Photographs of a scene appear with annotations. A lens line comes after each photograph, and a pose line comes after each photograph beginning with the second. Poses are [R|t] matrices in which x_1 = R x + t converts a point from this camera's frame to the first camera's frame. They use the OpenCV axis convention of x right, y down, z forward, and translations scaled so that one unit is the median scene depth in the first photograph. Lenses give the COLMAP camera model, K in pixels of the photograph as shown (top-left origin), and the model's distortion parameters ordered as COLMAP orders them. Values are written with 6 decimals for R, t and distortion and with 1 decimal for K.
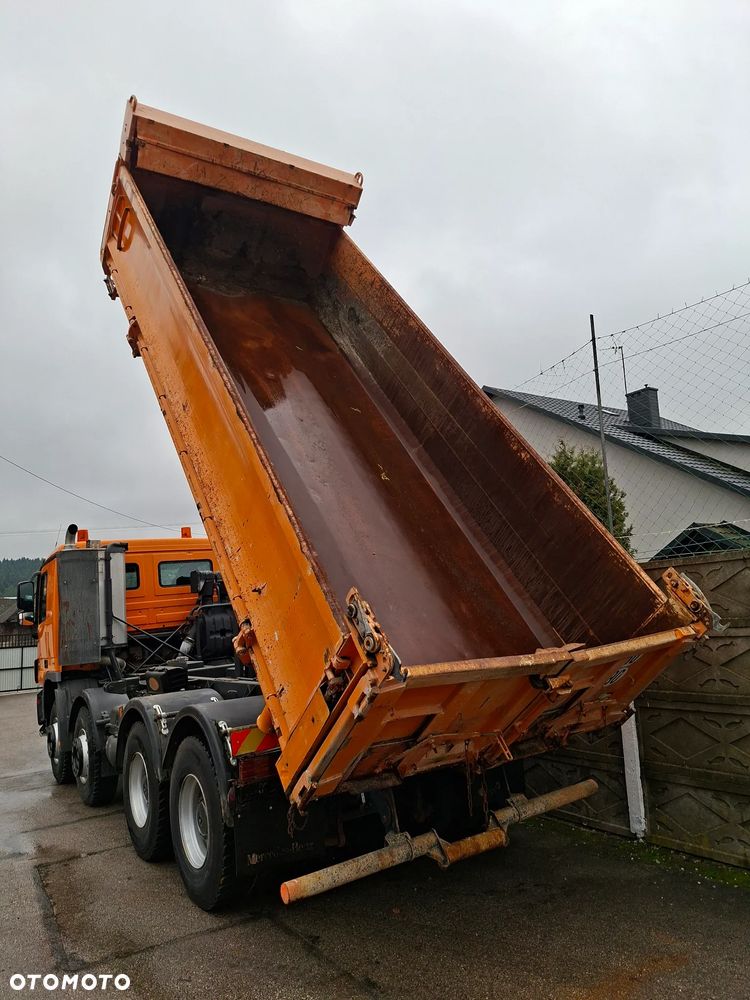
lens RADIAL K [[678.8, 0, 370.1], [0, 678.8, 499.4], [0, 0, 1]] dist [0.098268, -0.099689]
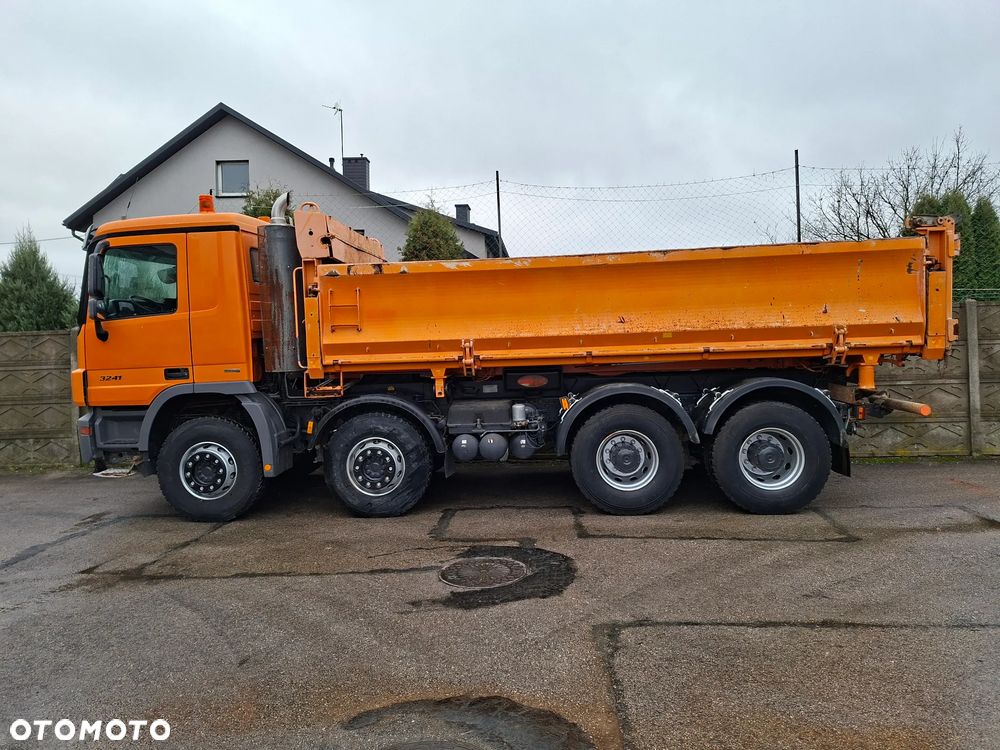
lens RADIAL K [[681.9, 0, 493.4], [0, 681.9, 358.3], [0, 0, 1]] dist [0.108241, -0.119759]
pose [[0.612574, 0.037186, 0.789538, -1.535019], [-0.147876, 0.986647, 0.068261, 0.226081], [-0.776457, -0.158569, 0.609893, 0.554747]]
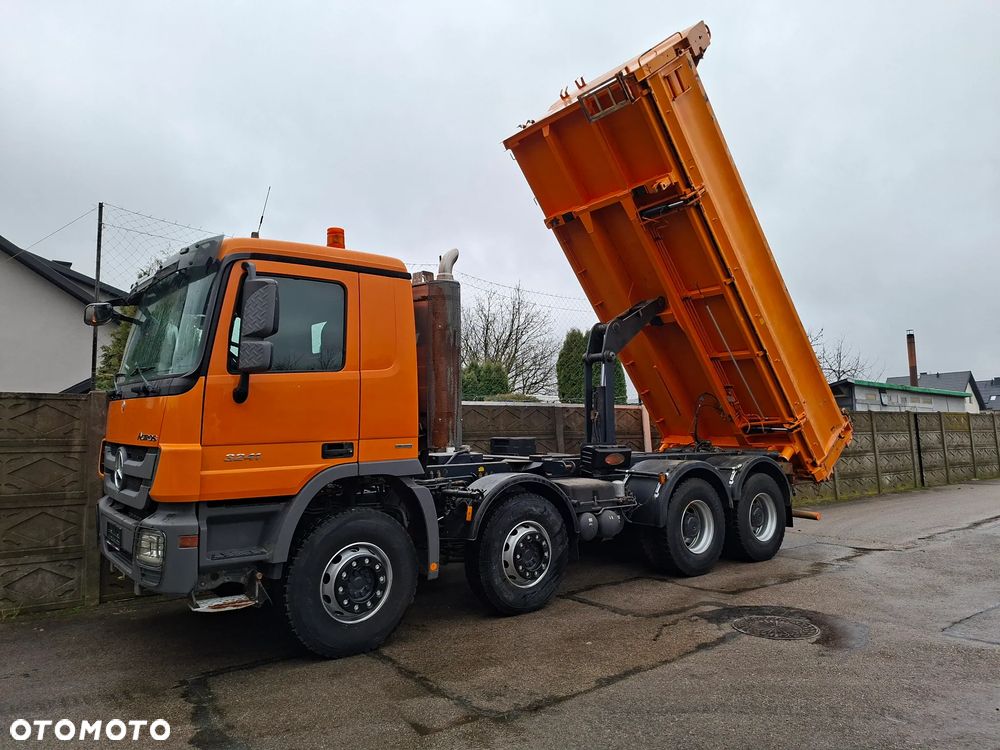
lens RADIAL K [[681.9, 0, 493.4], [0, 681.9, 358.3], [0, 0, 1]] dist [0.108241, -0.119759]
pose [[-0.081507, 0.183761, 0.979586, -1.870472], [-0.147012, 0.969889, -0.194174, 0.465412], [-0.985771, -0.159838, -0.052038, 1.680654]]
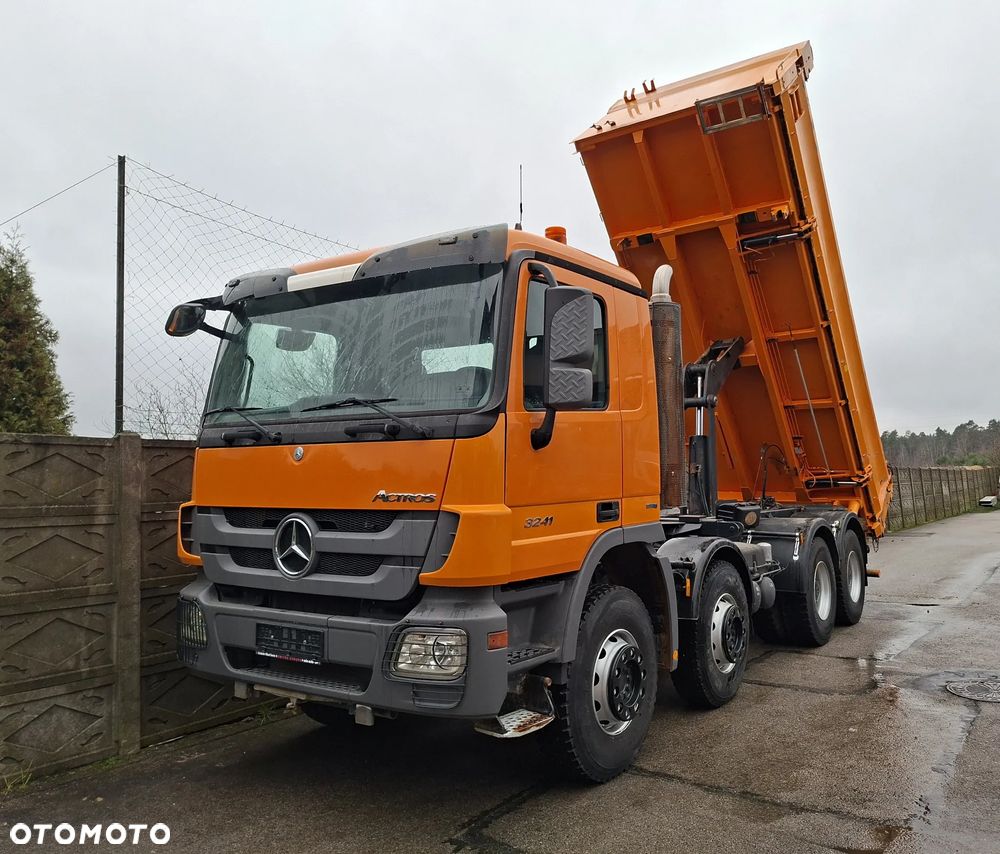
lens RADIAL K [[790.5, 0, 565.2], [0, 790.5, 396.1], [0, 0, 1]] dist [0.097916, -0.105693]
pose [[-0.400639, 0.189474, 0.896431, -1.658984], [-0.097657, 0.963980, -0.247397, 0.534228], [-0.911017, -0.186660, -0.367705, 2.224265]]
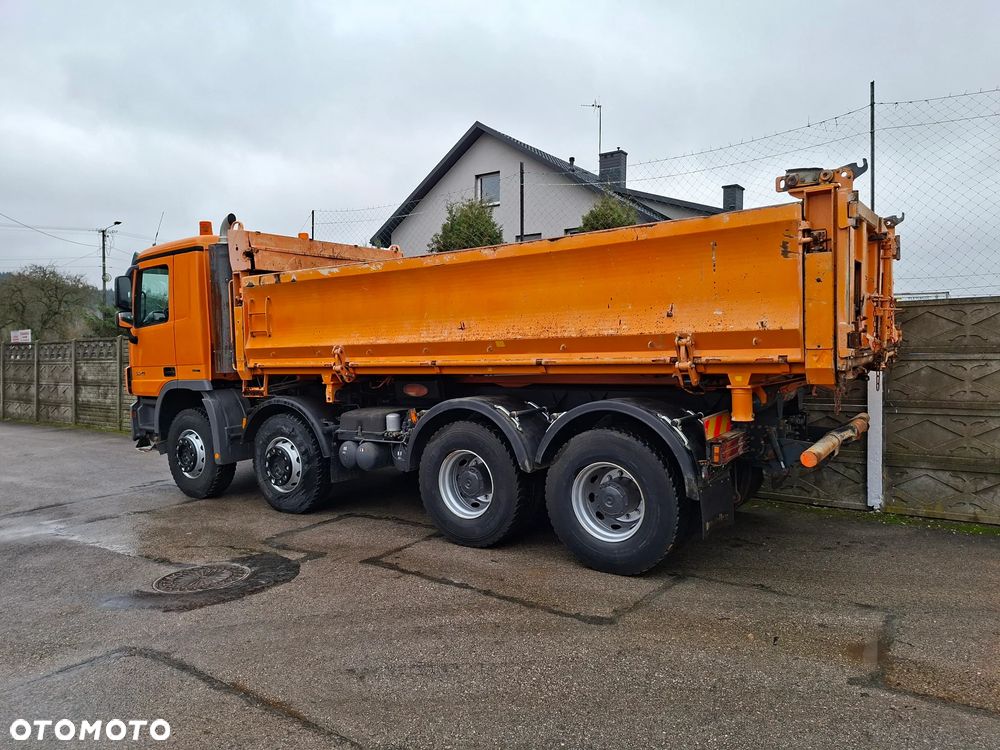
lens RADIAL K [[681.9, 0, 493.4], [0, 681.9, 358.3], [0, 0, 1]] dist [0.108241, -0.119759]
pose [[0.930429, 0.045574, 0.363627, -0.745732], [-0.106022, 0.983281, 0.148048, 0.087145], [-0.350800, -0.176300, 0.919705, 0.092657]]
